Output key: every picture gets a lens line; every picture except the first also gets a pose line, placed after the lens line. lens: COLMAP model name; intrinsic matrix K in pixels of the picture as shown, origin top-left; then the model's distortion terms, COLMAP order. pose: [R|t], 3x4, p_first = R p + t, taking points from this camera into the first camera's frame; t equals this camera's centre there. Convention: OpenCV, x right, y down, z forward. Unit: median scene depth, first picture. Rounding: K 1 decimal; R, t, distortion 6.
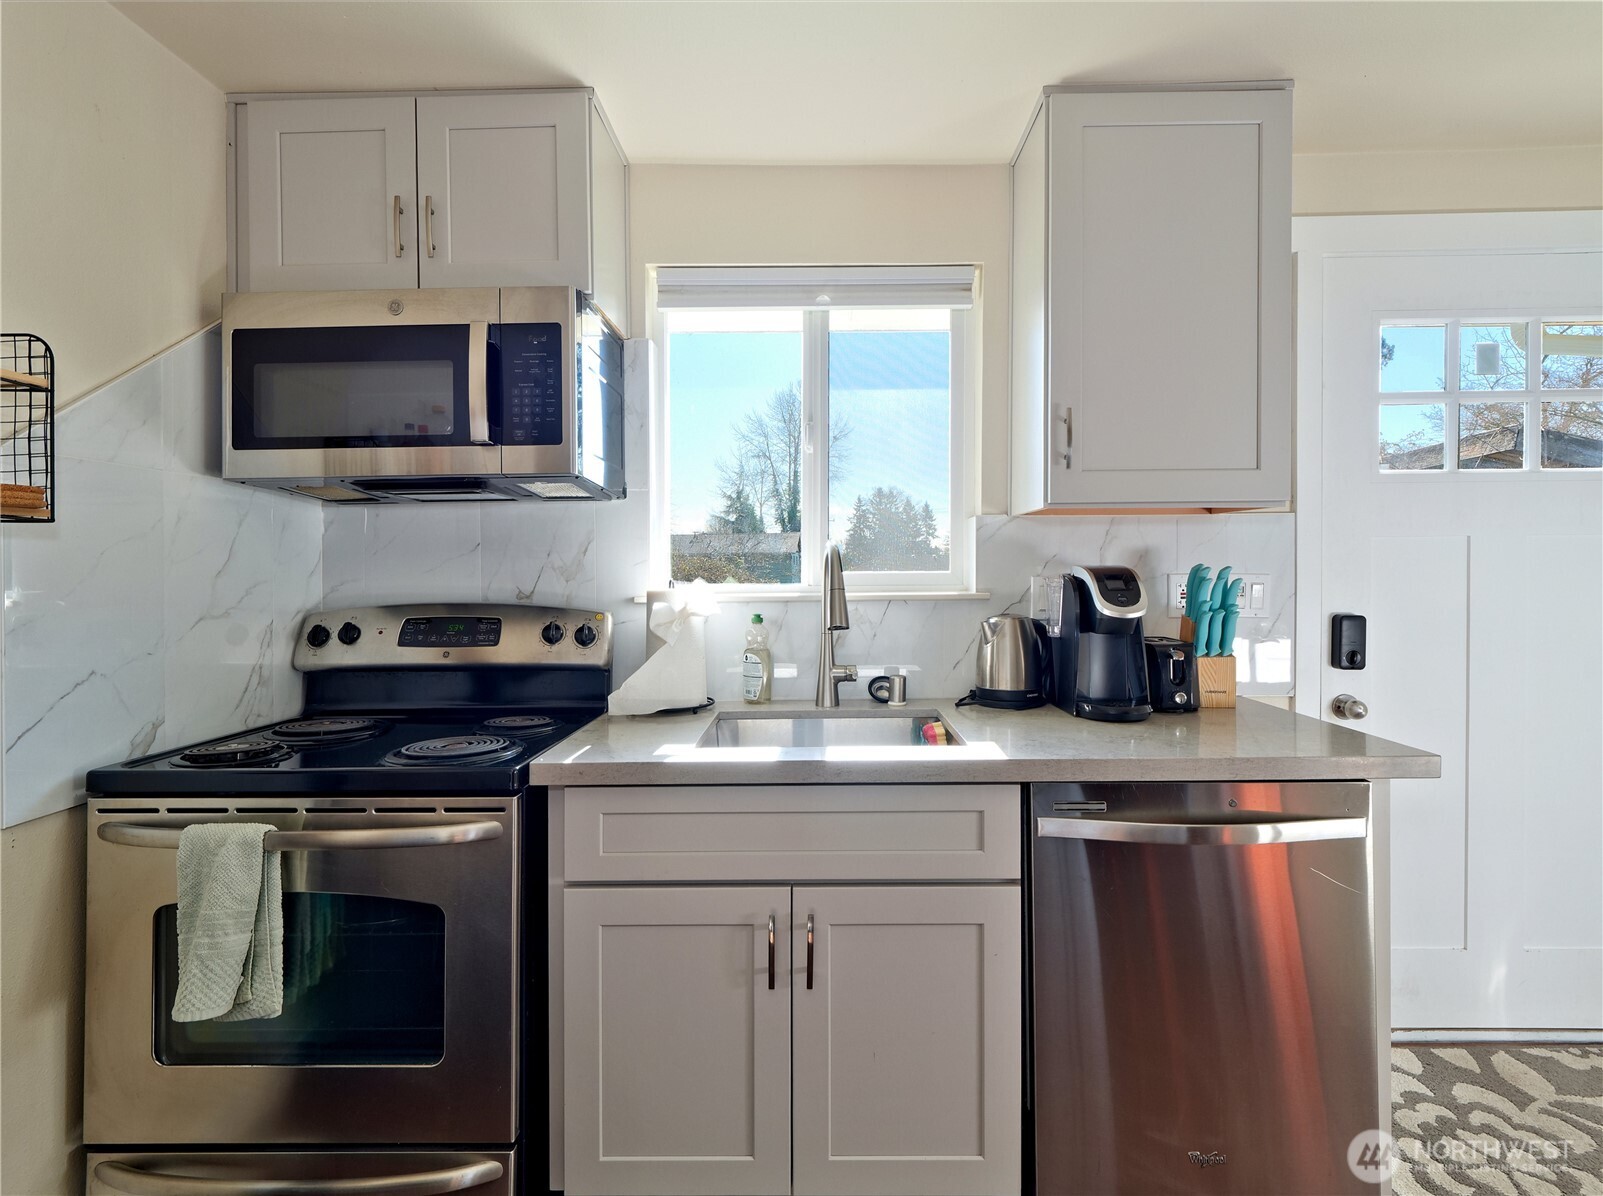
lens RADIAL K [[758.8, 0, 804.3], [0, 758.8, 587.2], [0, 0, 1]] dist [-0.003181, -0.001458]
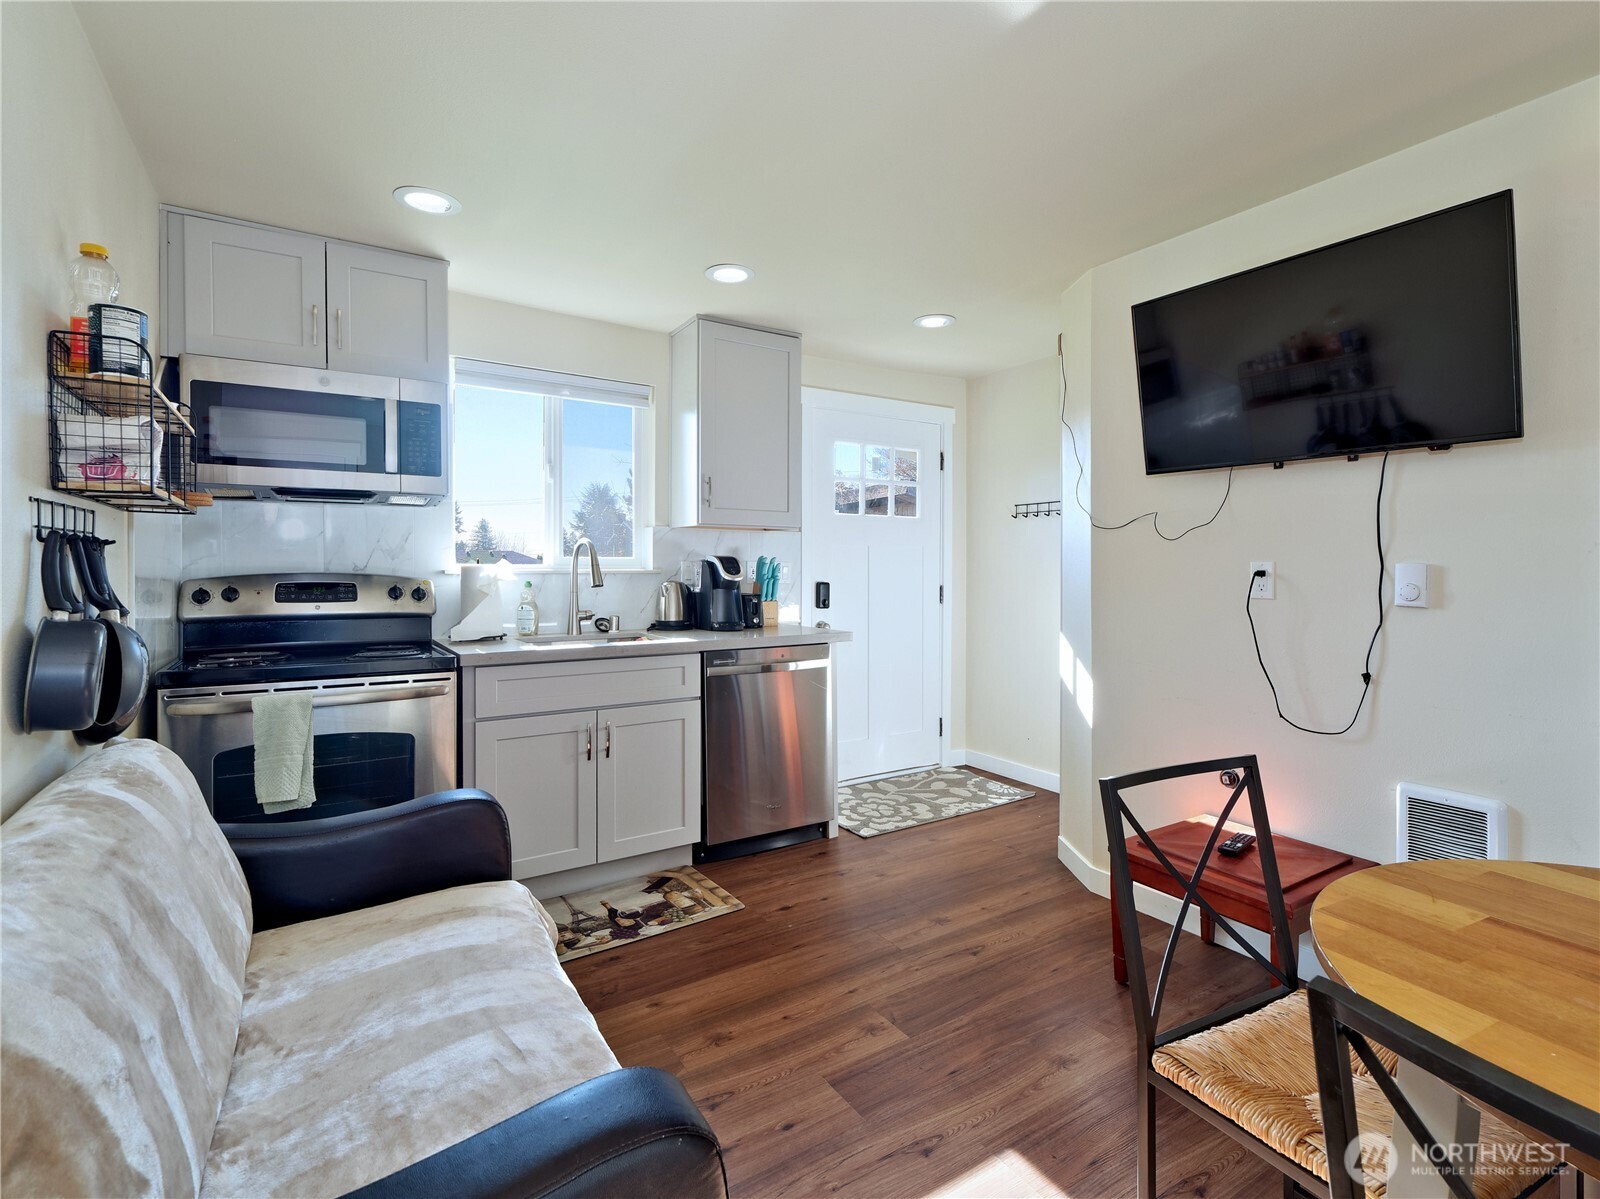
lens RADIAL K [[764.5, 0, 796.5], [0, 764.5, 520.0], [0, 0, 1]] dist [0.002972, 0.000210]
pose [[0.835279, 0.046376, 0.547867, -0.541227], [0.000129, 0.996420, -0.084543, 0.047720], [-0.549826, 0.070687, 0.832283, -0.779129]]
